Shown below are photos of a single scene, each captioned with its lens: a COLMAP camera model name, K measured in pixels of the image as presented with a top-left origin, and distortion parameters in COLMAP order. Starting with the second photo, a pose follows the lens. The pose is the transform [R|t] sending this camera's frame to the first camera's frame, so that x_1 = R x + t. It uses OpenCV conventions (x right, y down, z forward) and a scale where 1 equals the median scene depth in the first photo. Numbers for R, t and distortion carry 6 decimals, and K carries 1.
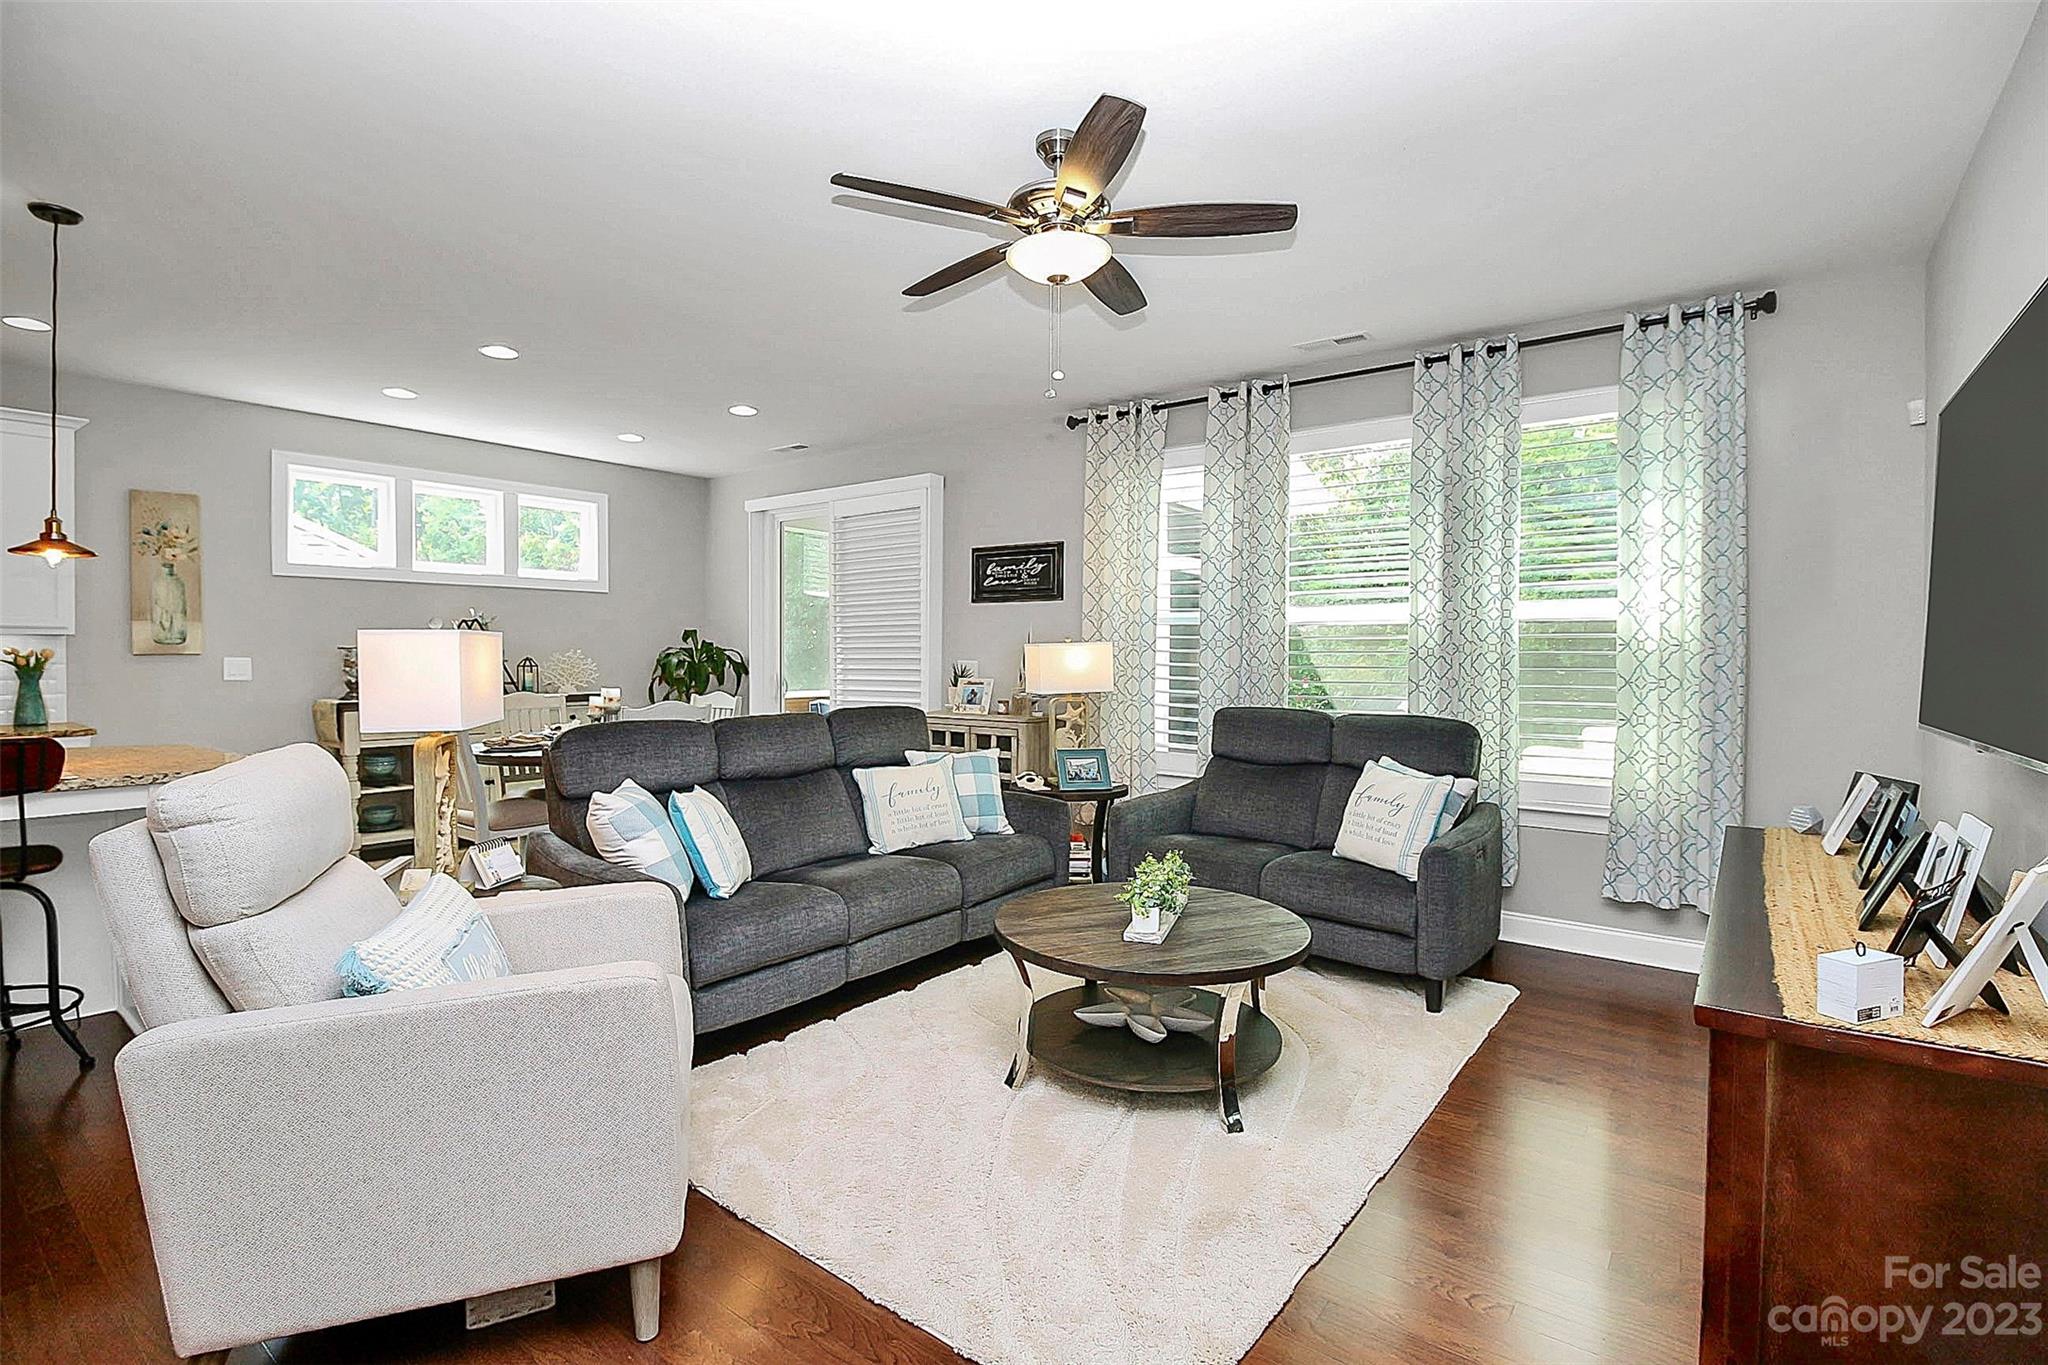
lens RADIAL K [[986.6, 0, 1021.2], [0, 986.6, 673.0], [0, 0, 1]] dist [0.011426, -0.000347]
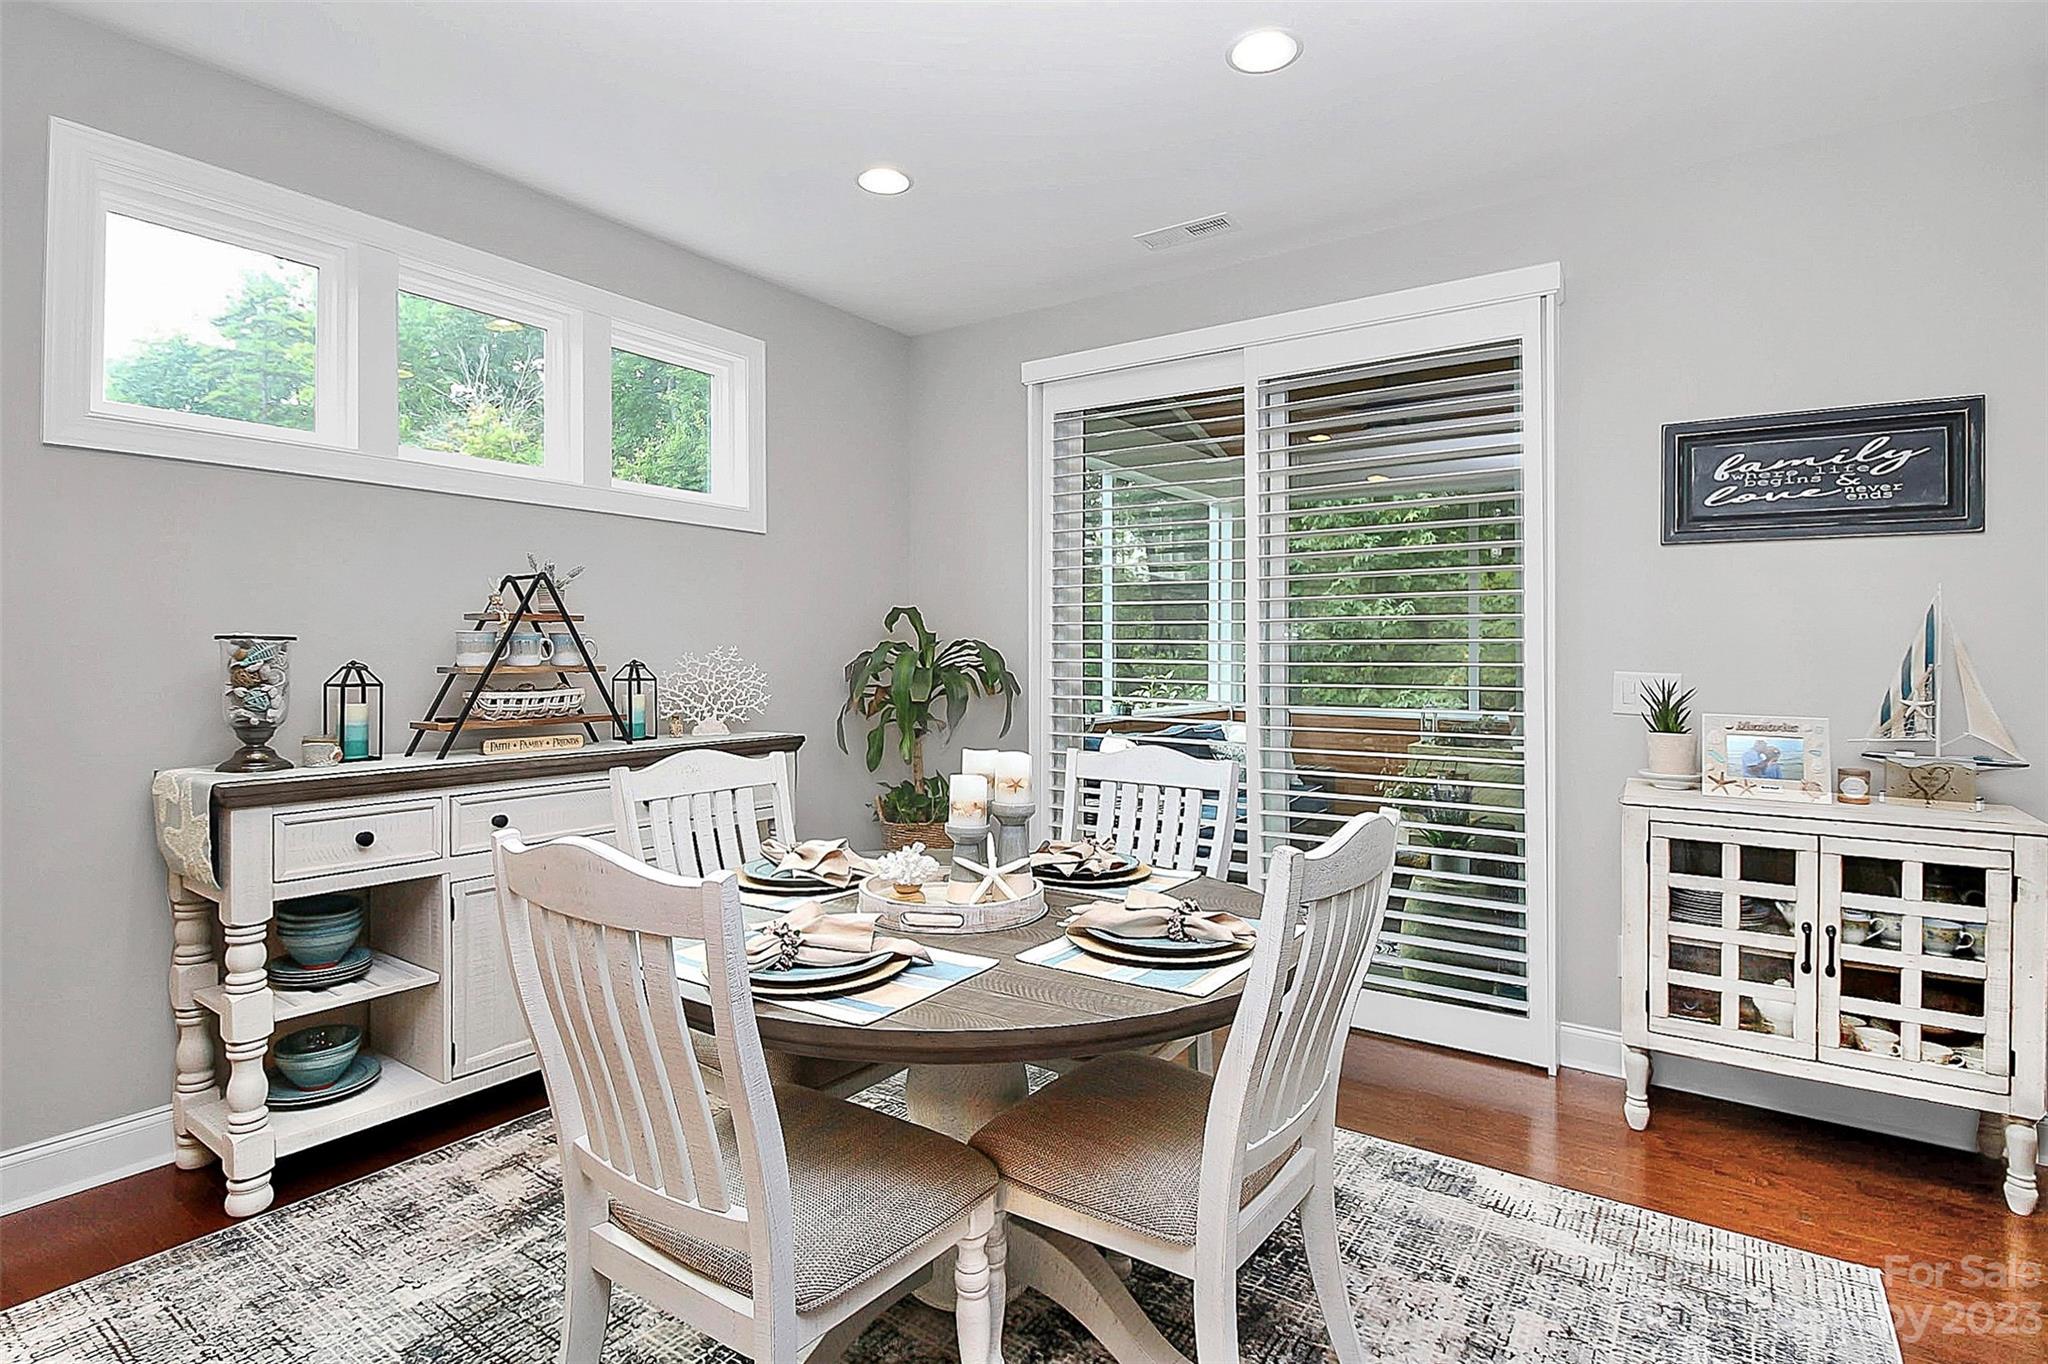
lens RADIAL K [[986.6, 0, 1021.2], [0, 986.6, 672.5], [0, 0, 1]] dist [0.011426, -0.000347]
pose [[0.997946, 0.000383, 0.064060, -0.382040], [-0.000980, 0.999956, 0.009284, -0.016307], [-0.064053, -0.009328, 0.997903, 0.569154]]
